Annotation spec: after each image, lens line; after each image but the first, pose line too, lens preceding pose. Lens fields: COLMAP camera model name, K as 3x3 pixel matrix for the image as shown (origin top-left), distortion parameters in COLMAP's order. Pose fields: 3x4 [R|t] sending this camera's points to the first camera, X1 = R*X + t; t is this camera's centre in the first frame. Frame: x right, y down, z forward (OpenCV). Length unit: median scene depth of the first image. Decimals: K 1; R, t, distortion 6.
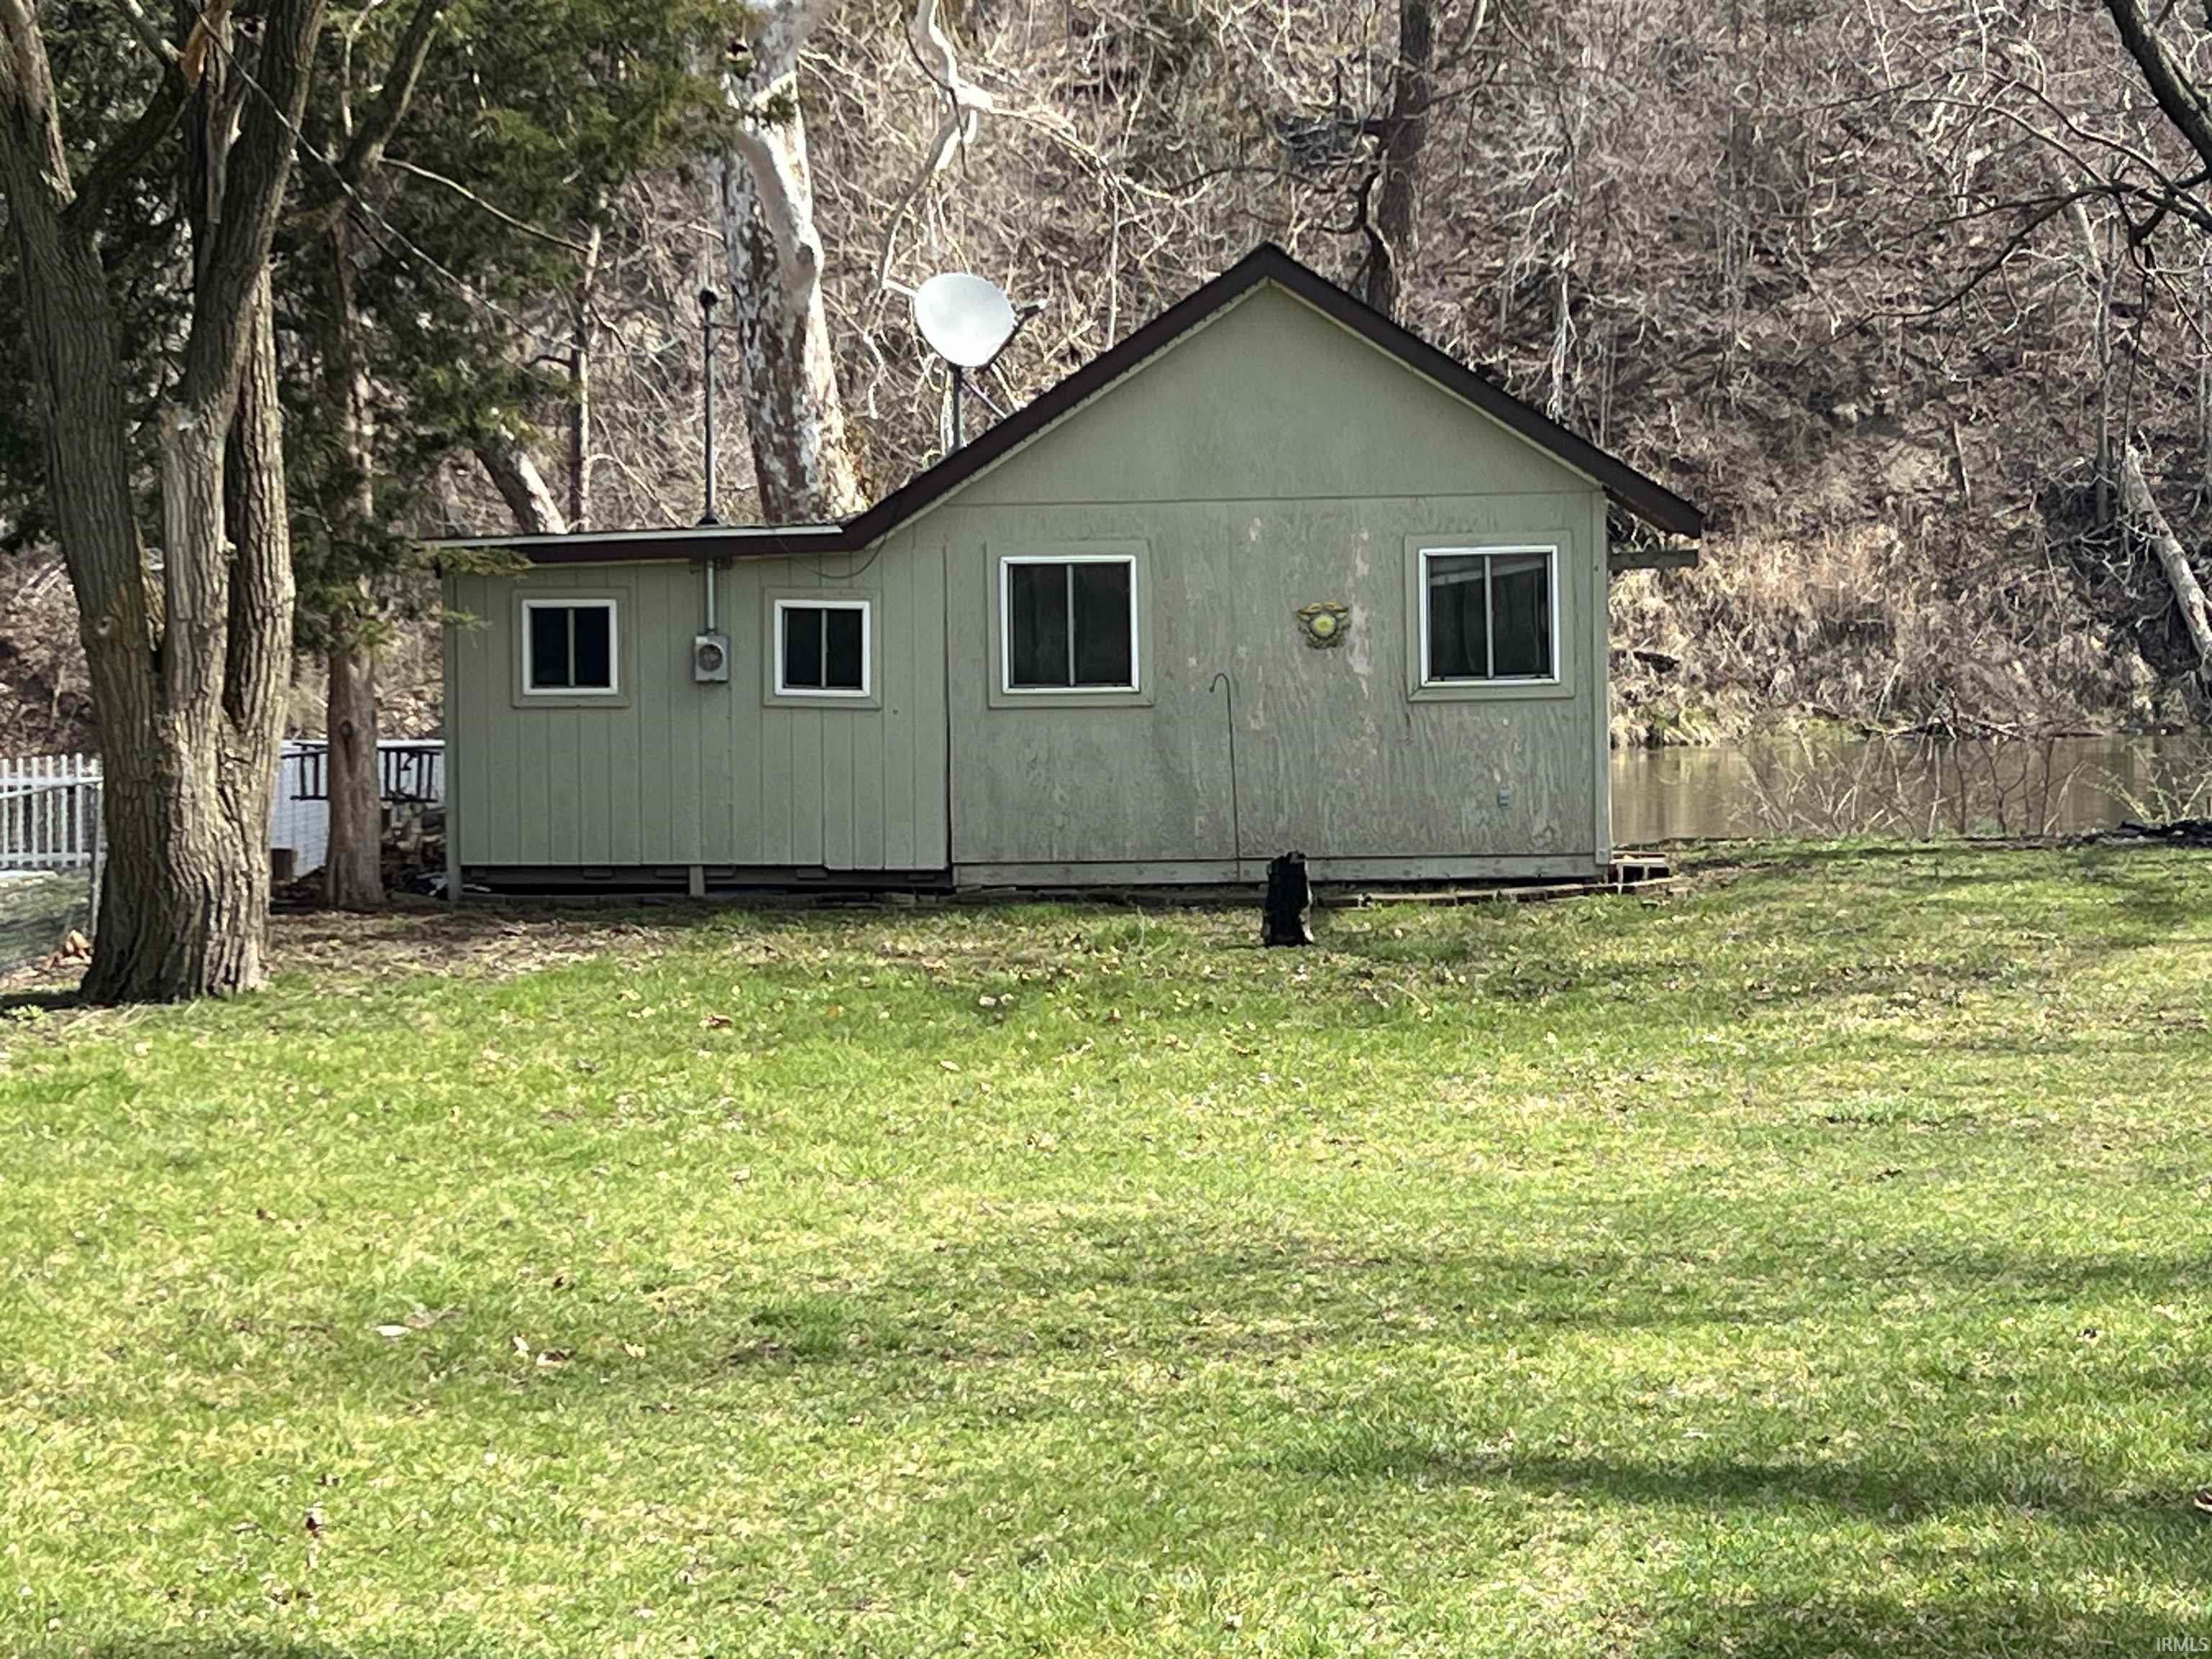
lens RADIAL K [[5003.6, 0, 1106.5], [0, 5003.6, 827.7], [0, 0, 1]] dist [0.217082, 0.000000]
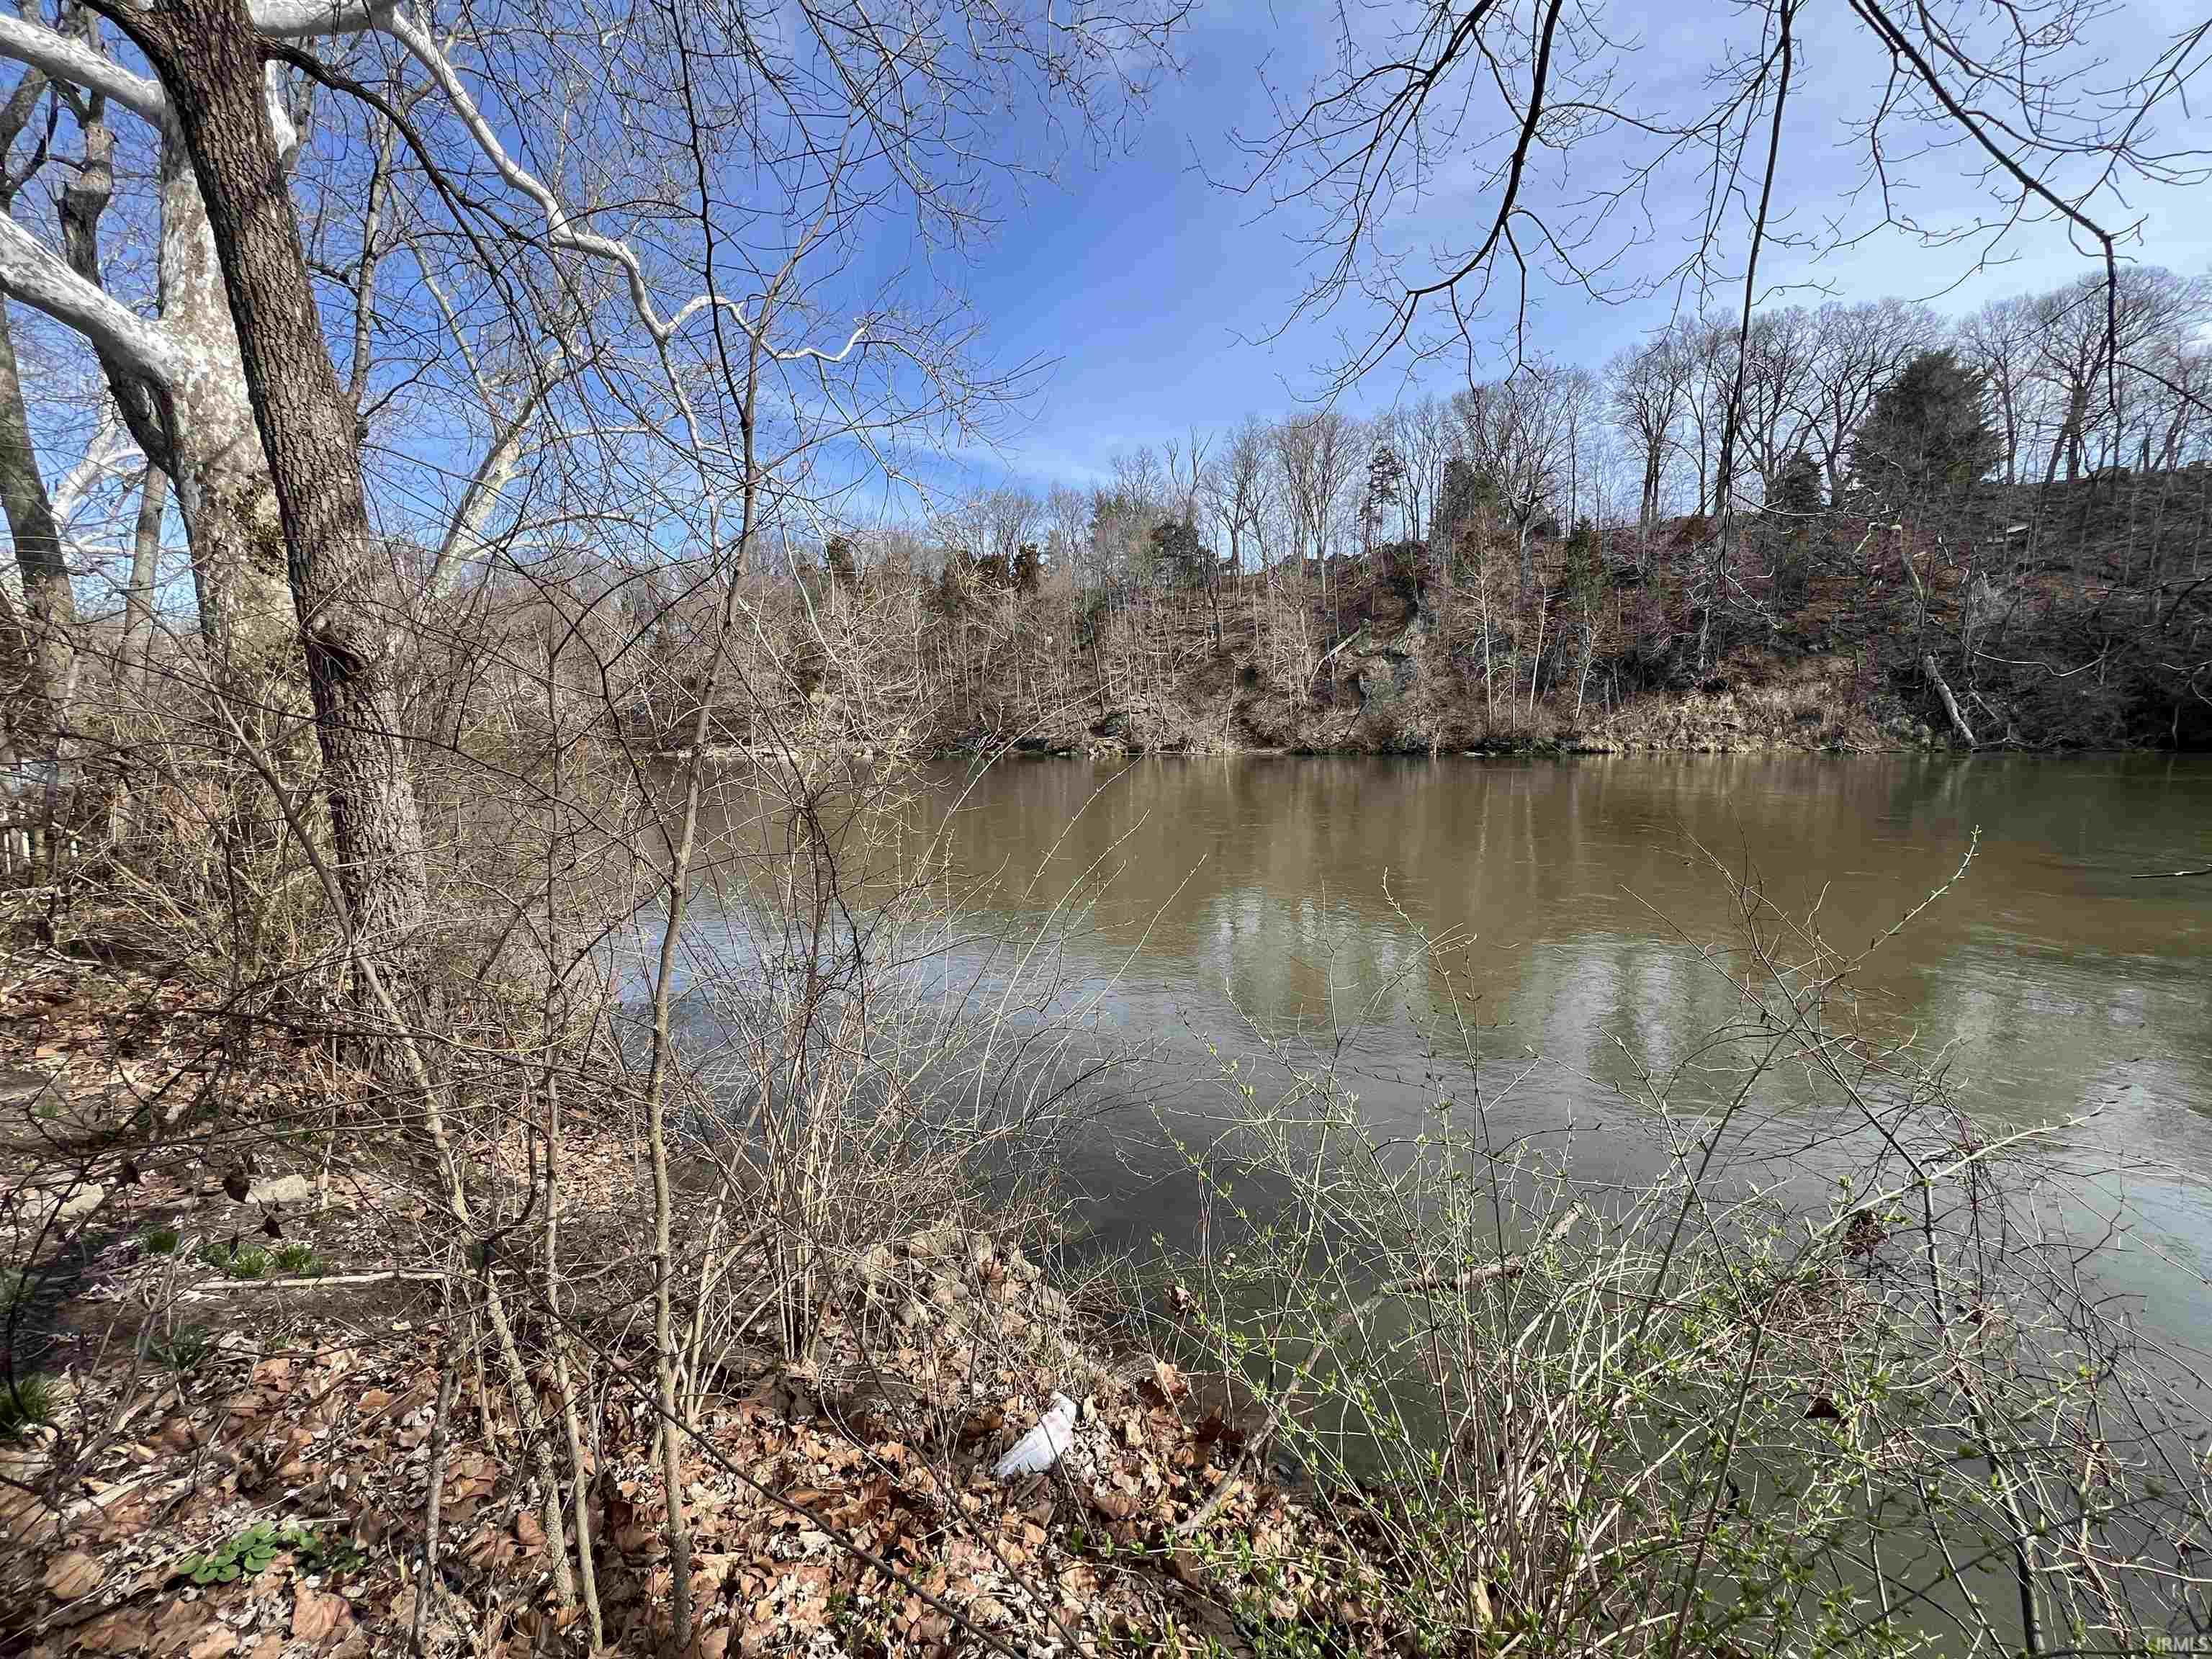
lens RADIAL K [[884.9, 0, 1101.1], [0, 884.9, 833.1], [0, 0, 1]] dist [0.000370, 0.000026]
pose [[0.853870, 0.061934, -0.516788, 0.057659], [-0.016070, 0.995559, 0.092760, -0.009945], [0.520238, -0.070900, 0.851073, 0.274396]]
